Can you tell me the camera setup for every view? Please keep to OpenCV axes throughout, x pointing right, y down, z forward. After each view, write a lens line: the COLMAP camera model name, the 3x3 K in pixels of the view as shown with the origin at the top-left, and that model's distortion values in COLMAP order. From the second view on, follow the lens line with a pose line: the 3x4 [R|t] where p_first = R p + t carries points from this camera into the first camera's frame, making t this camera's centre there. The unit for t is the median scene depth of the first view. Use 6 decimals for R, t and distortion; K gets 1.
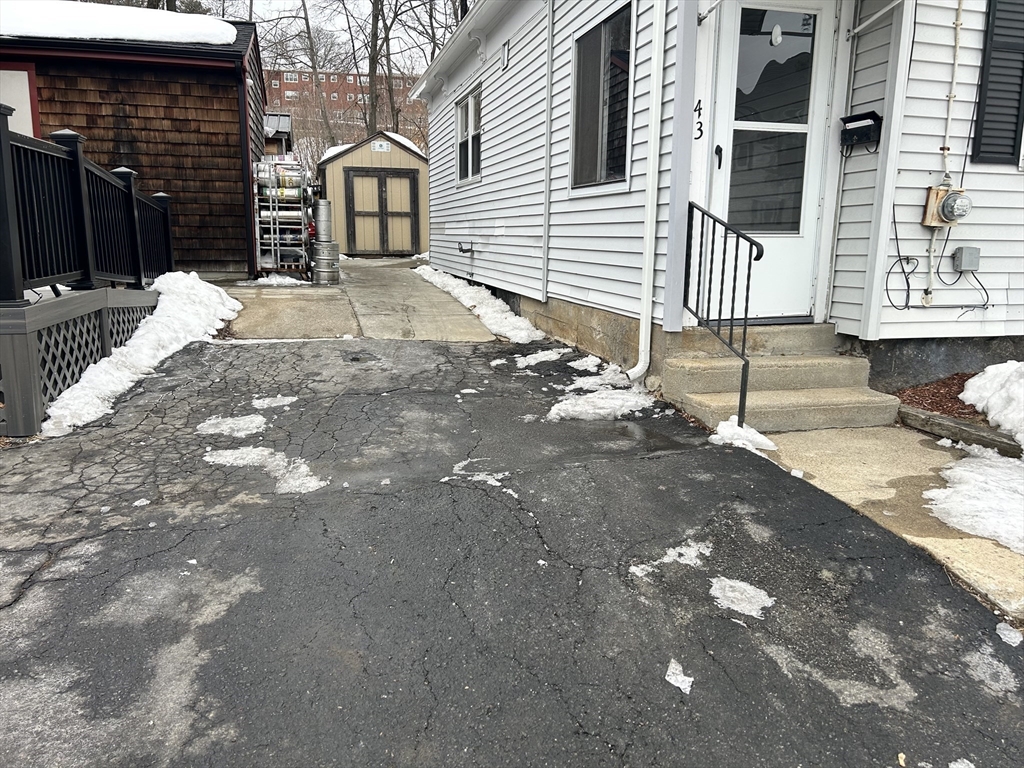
lens RADIAL K [[766.2, 0, 512.0], [0, 766.2, 384.0], [0, 0, 1]] dist [0.076403, -0.062136]
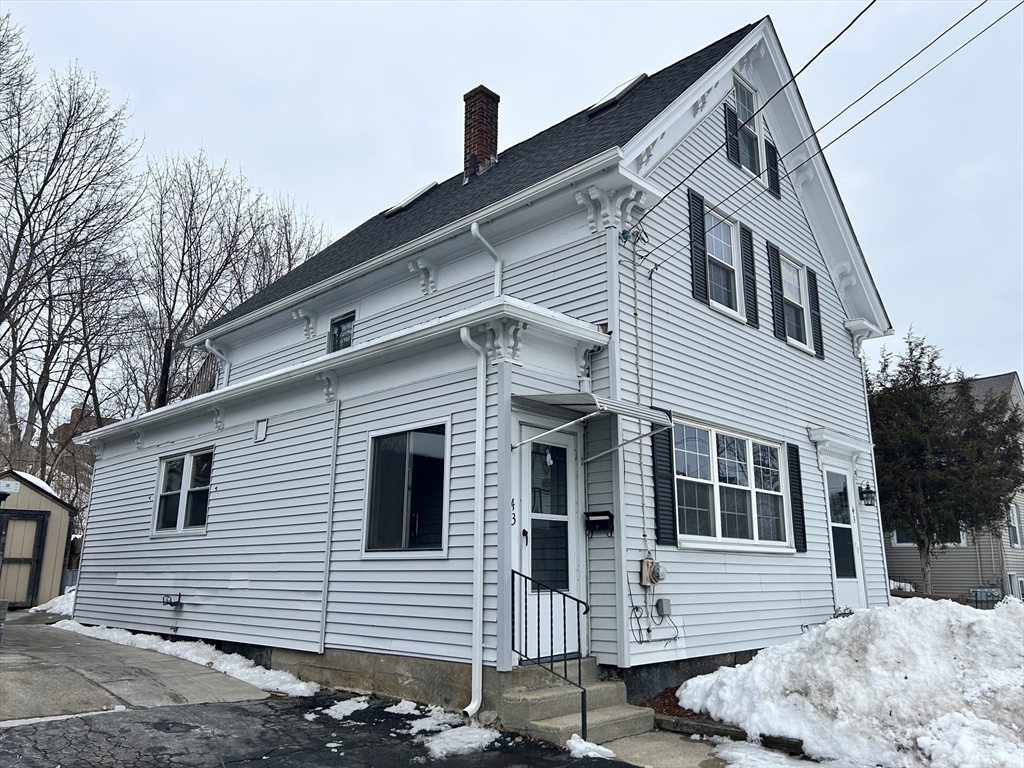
lens RADIAL K [[785.3, 0, 512.0], [0, 785.3, 384.0], [0, 0, 1]] dist [0.001121, 0.005749]
pose [[0.846612, 0.115406, 0.519547, -0.510479], [0.108802, 0.918059, -0.381222, -0.007616], [-0.520970, 0.379275, 0.764683, -0.177356]]
